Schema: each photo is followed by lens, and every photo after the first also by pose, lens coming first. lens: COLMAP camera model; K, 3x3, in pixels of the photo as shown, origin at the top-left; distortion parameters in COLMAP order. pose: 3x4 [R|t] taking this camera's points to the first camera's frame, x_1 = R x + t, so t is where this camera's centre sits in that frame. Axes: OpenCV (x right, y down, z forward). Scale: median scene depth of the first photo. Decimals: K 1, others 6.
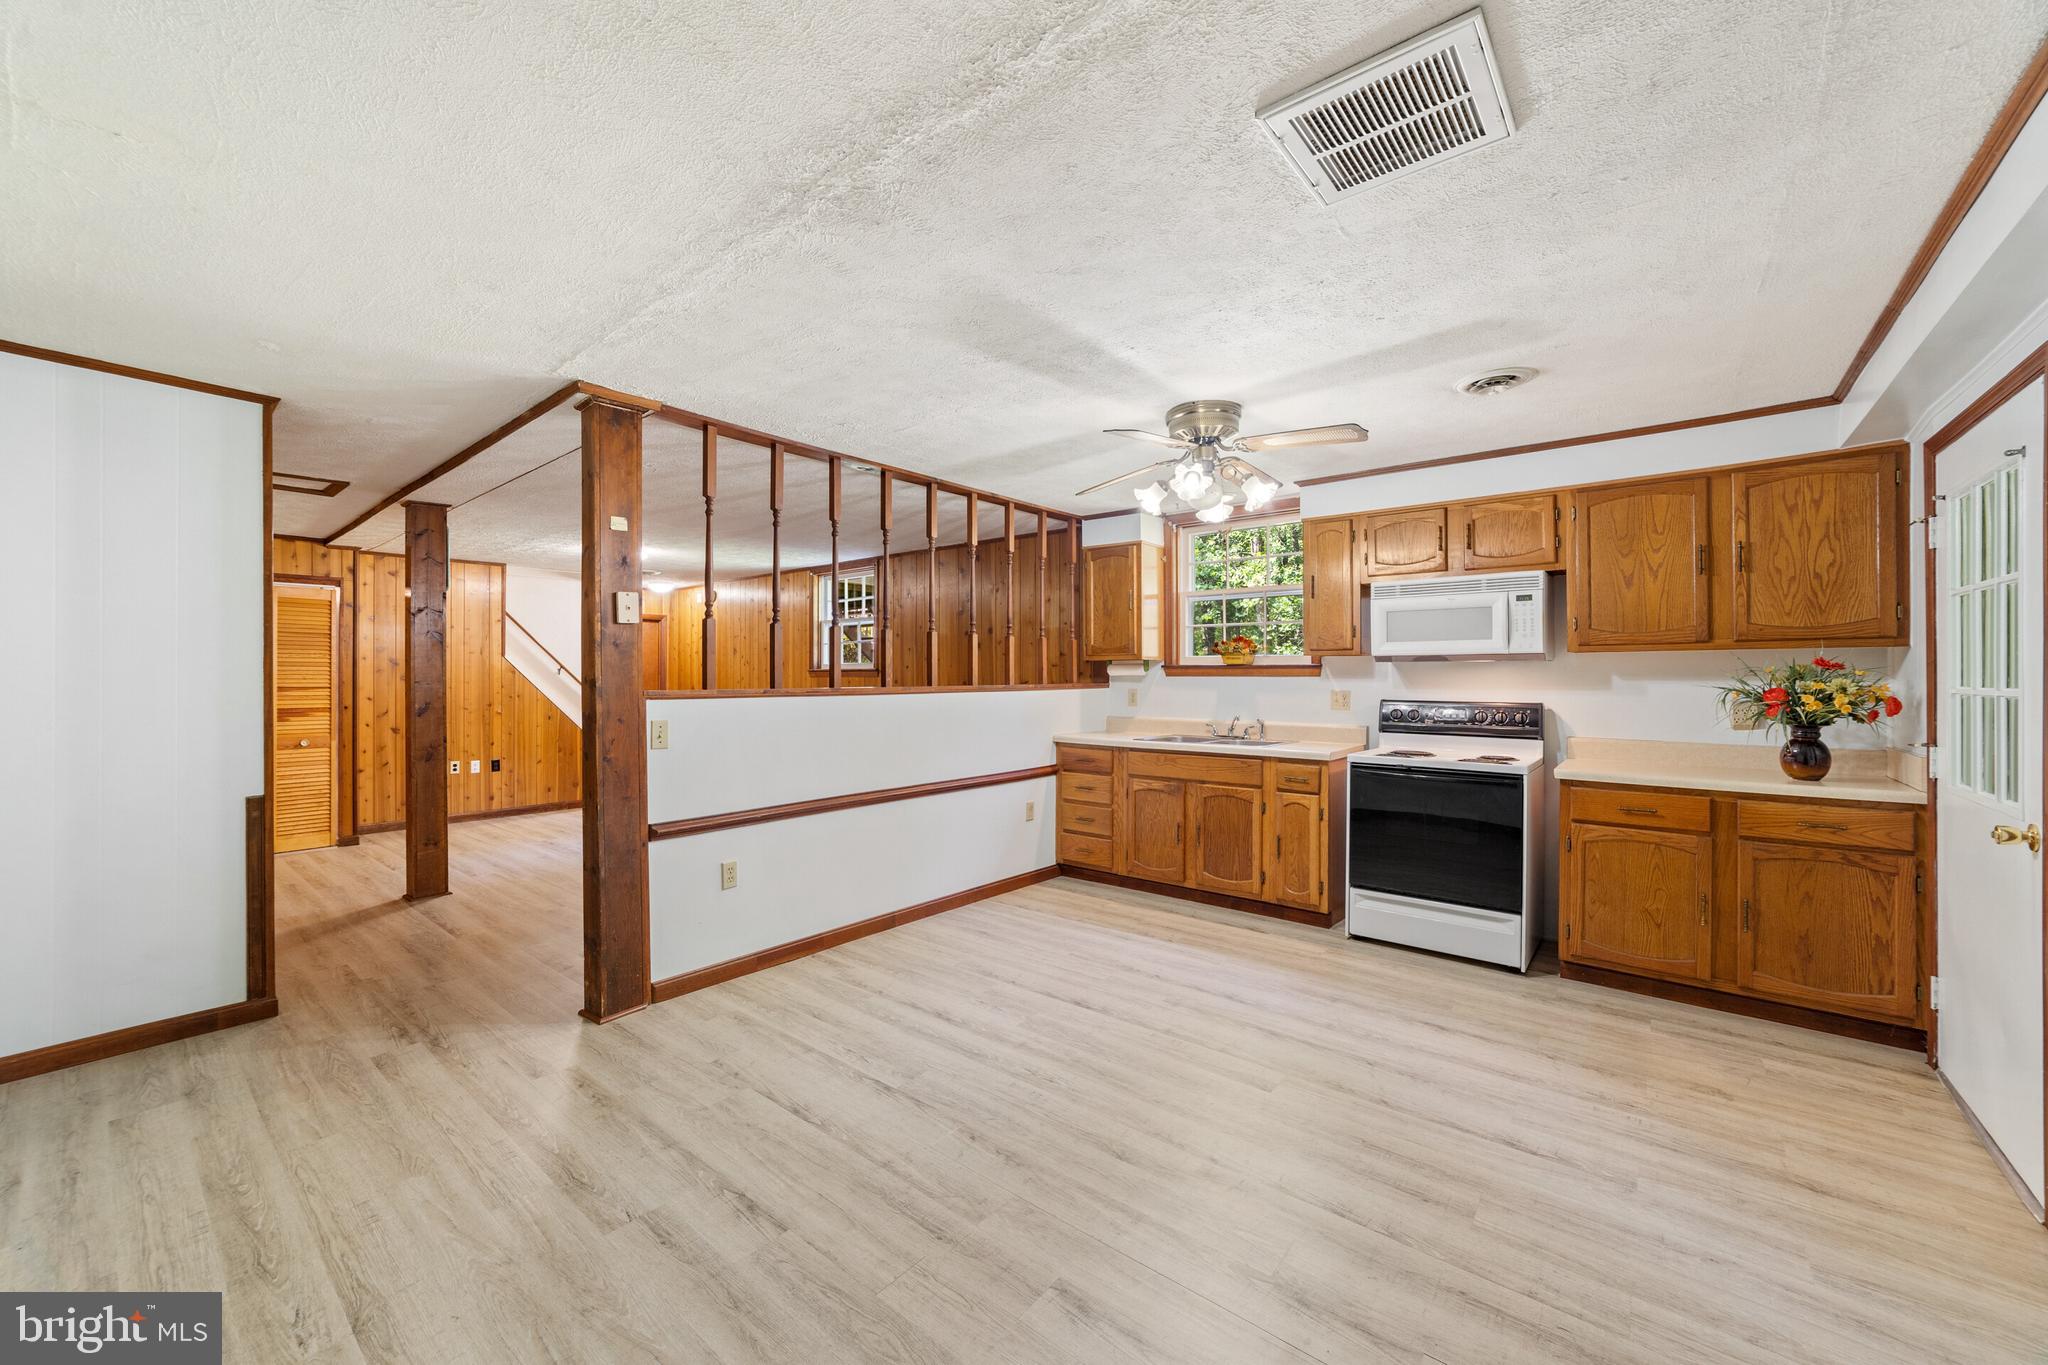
lens RADIAL K [[783.7, 0, 1030.0], [0, 783.7, 676.2], [0, 0, 1]] dist [-0.021163, 0.000638]
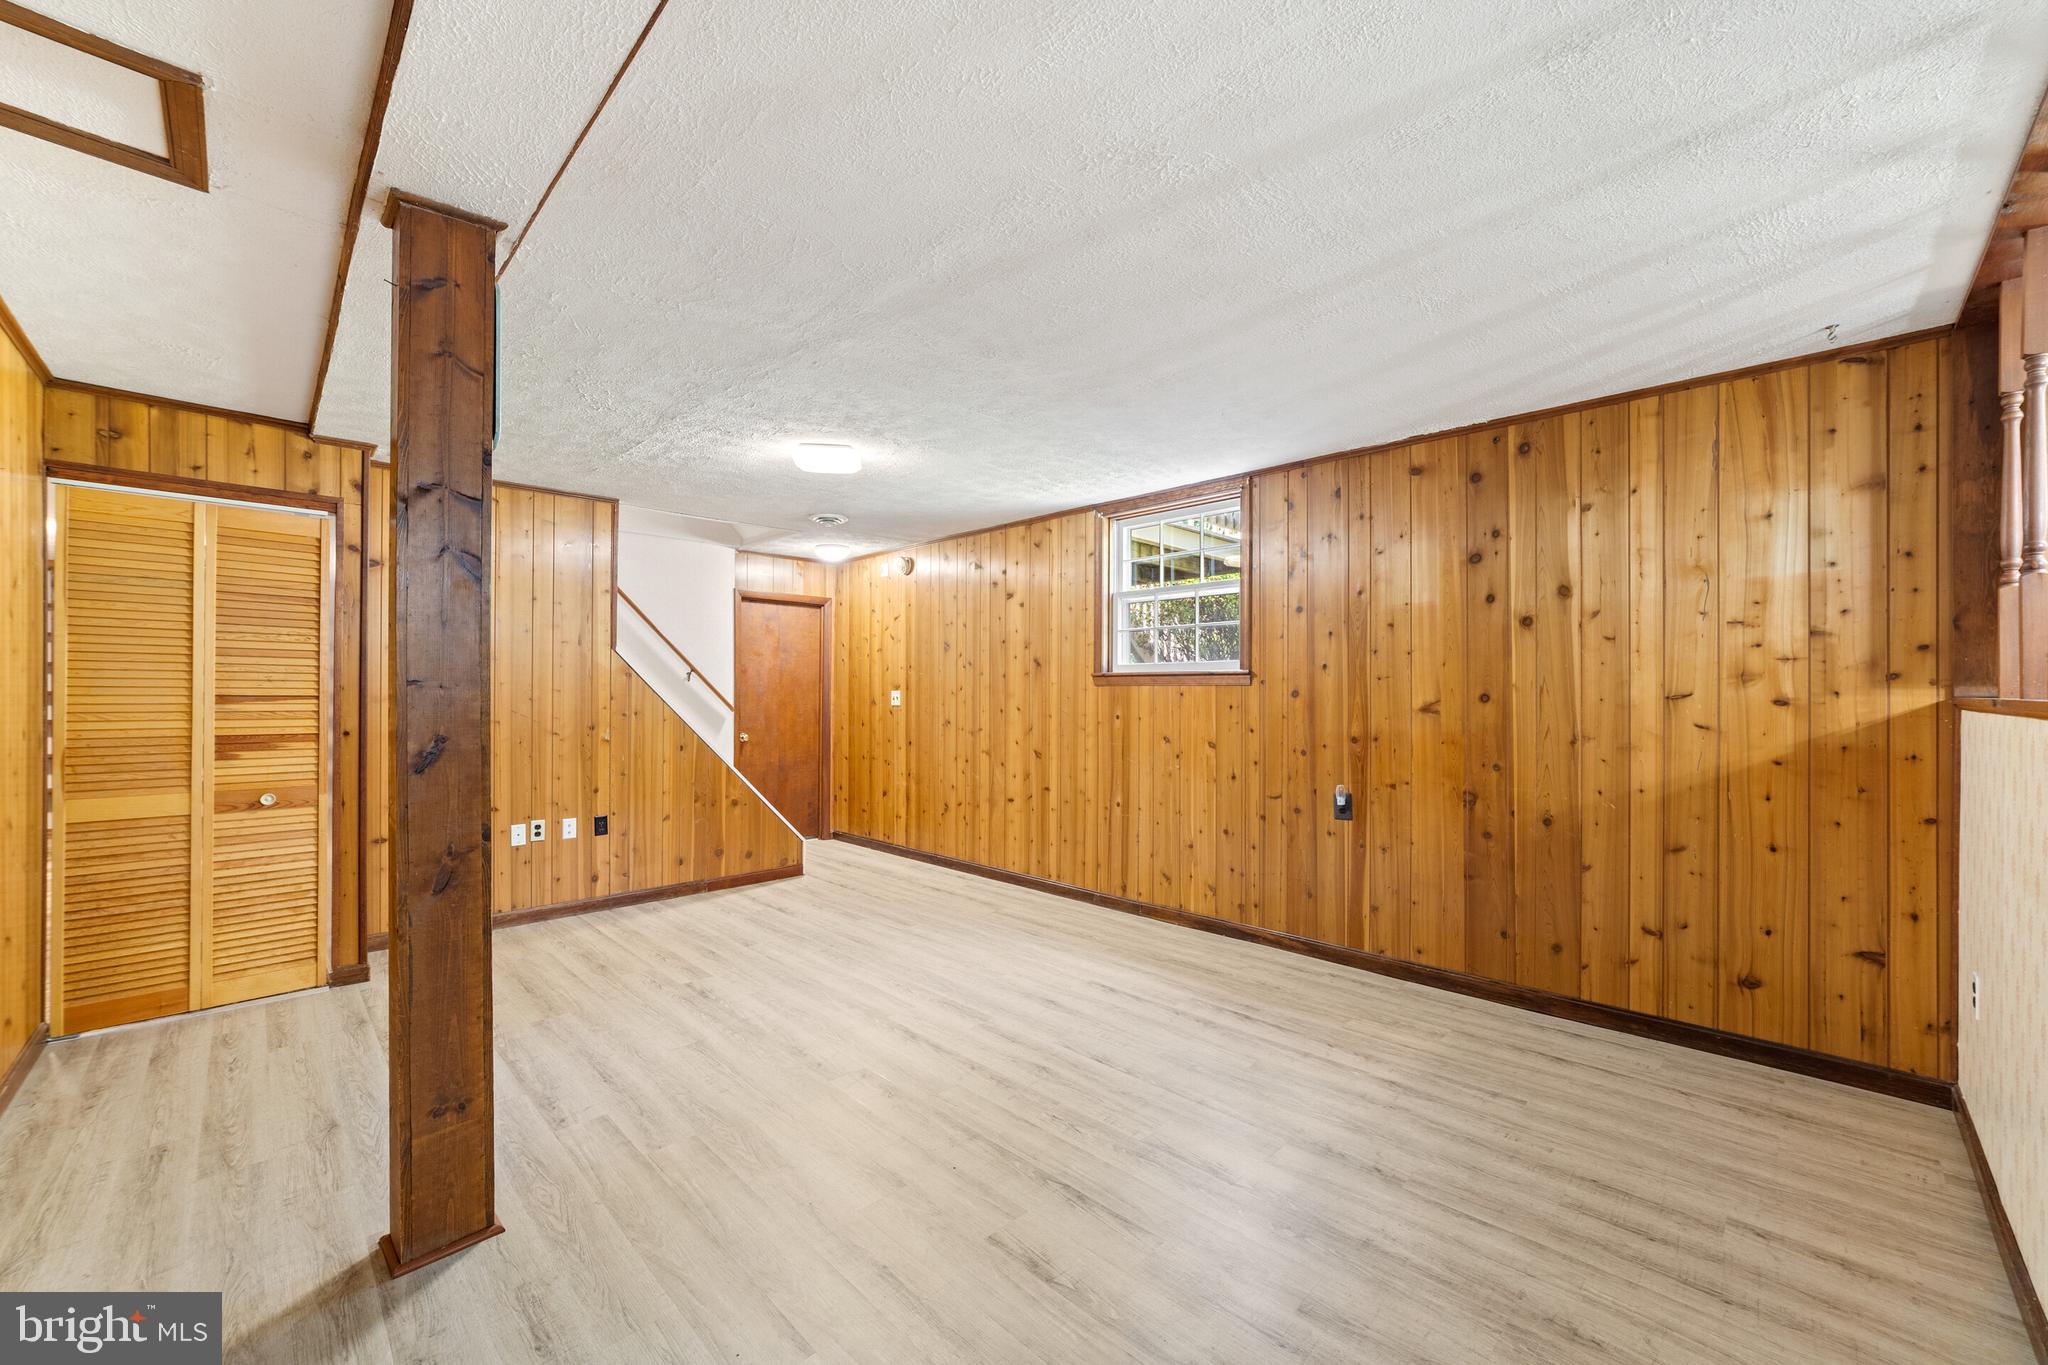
lens RADIAL K [[796.5, 0, 1021.0], [0, 796.5, 692.0], [0, 0, 1]] dist [-0.018532, 0.005097]
pose [[0.993917, 0.006573, -0.109934, -0.529552], [-0.006592, 0.999978, 0.000187, 0.011659], [0.109933, 0.000539, 0.993939, 0.753842]]
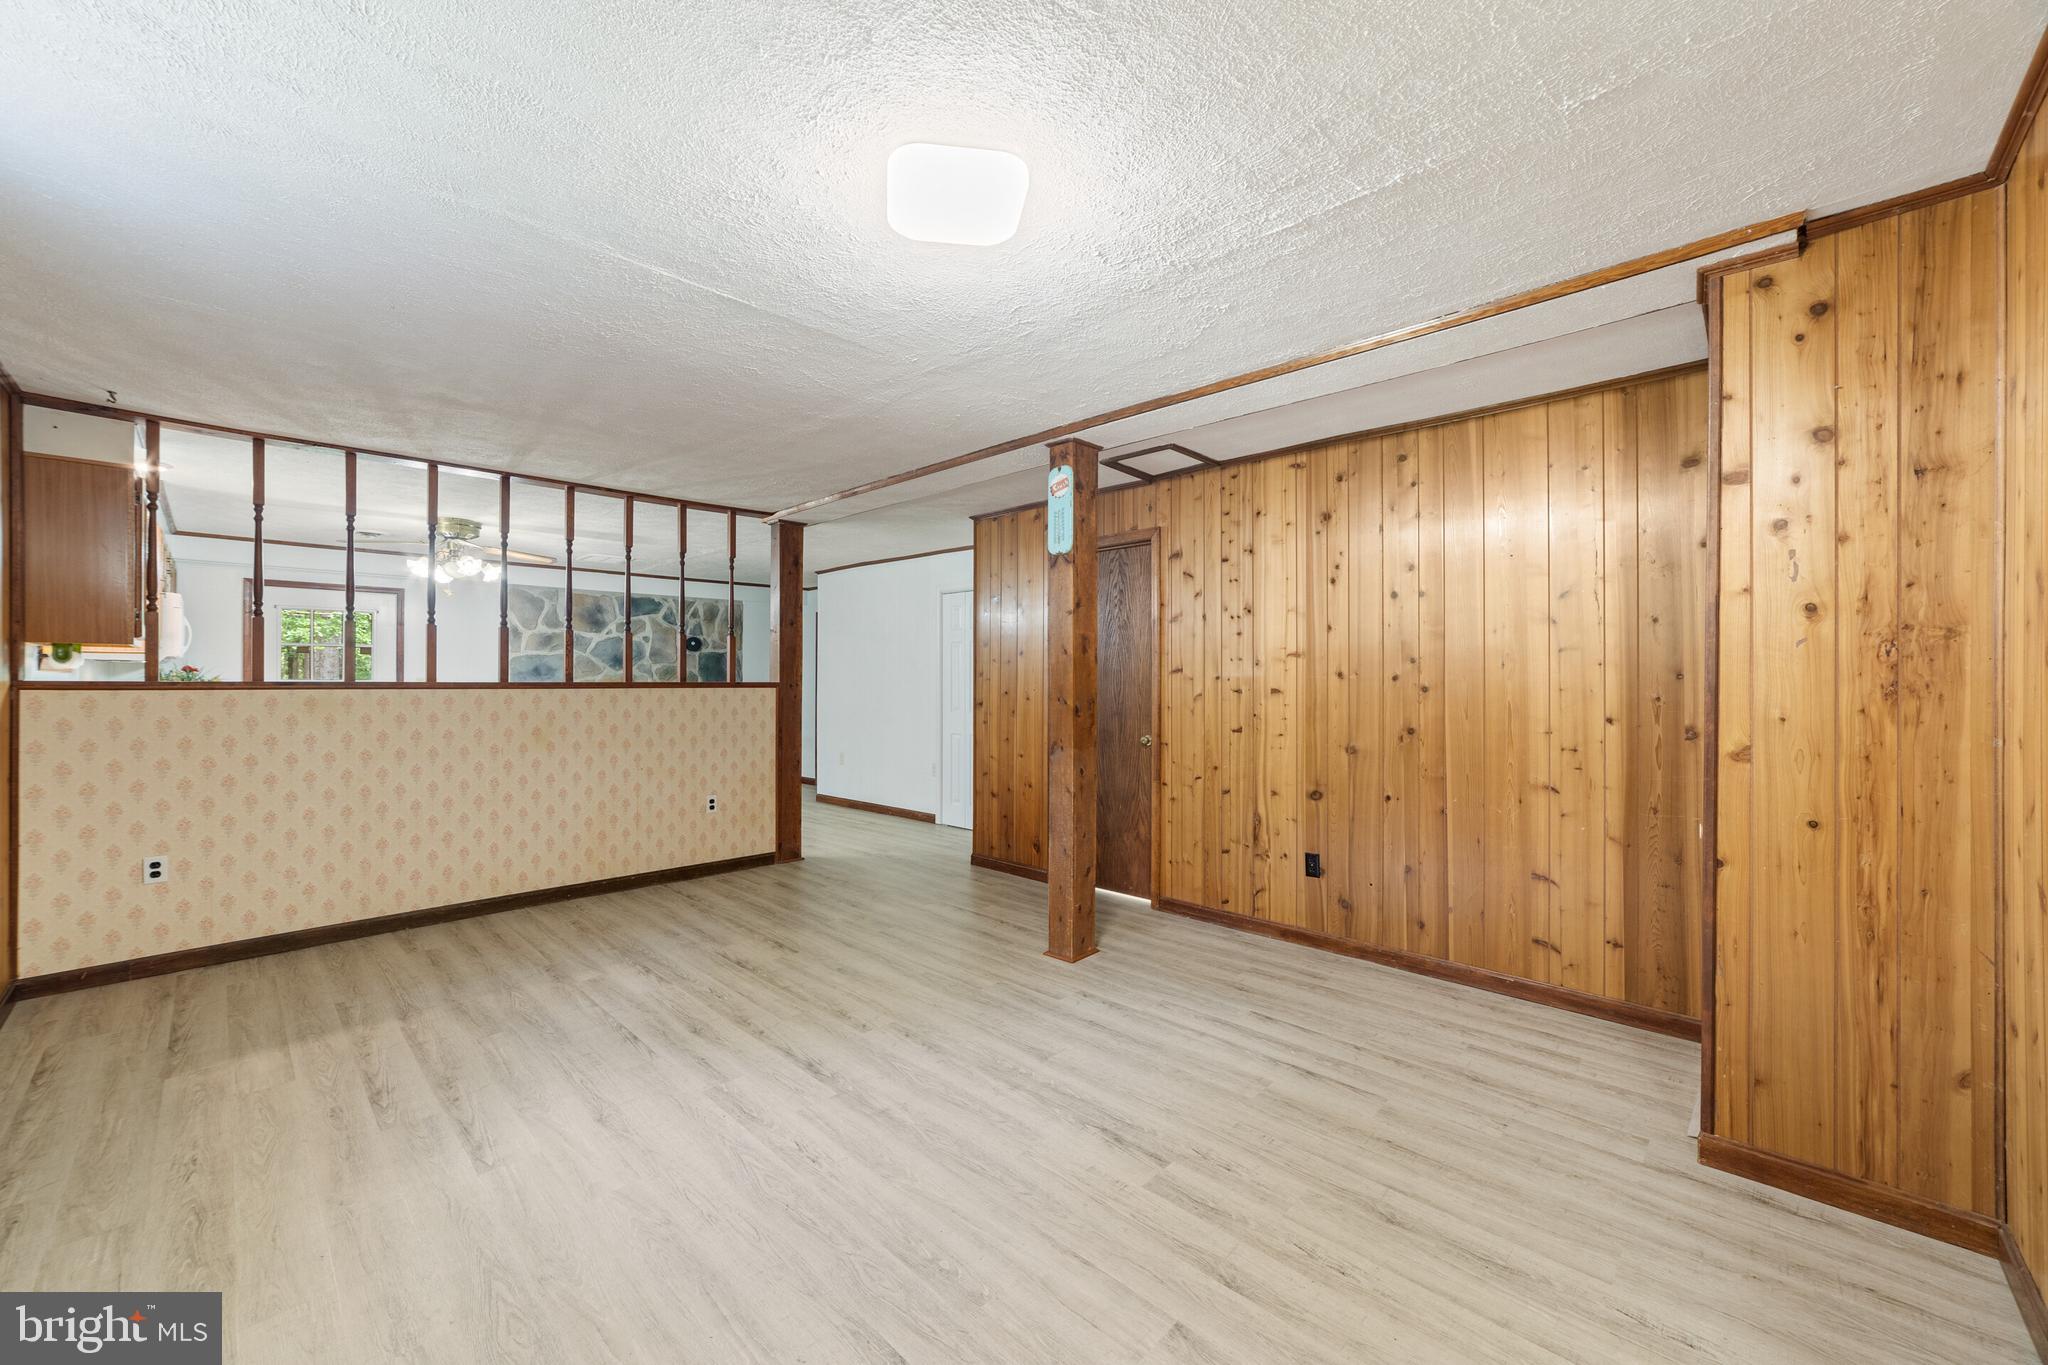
lens RADIAL K [[796.5, 0, 1011.0], [0, 796.5, 676.1], [0, 0, 1]] dist [-0.018532, 0.005097]
pose [[-0.994845, 0.003109, 0.101357, -0.939579], [0.002516, 0.999979, -0.005979, 0.014280], [-0.101374, -0.005693, -0.994832, 2.110202]]
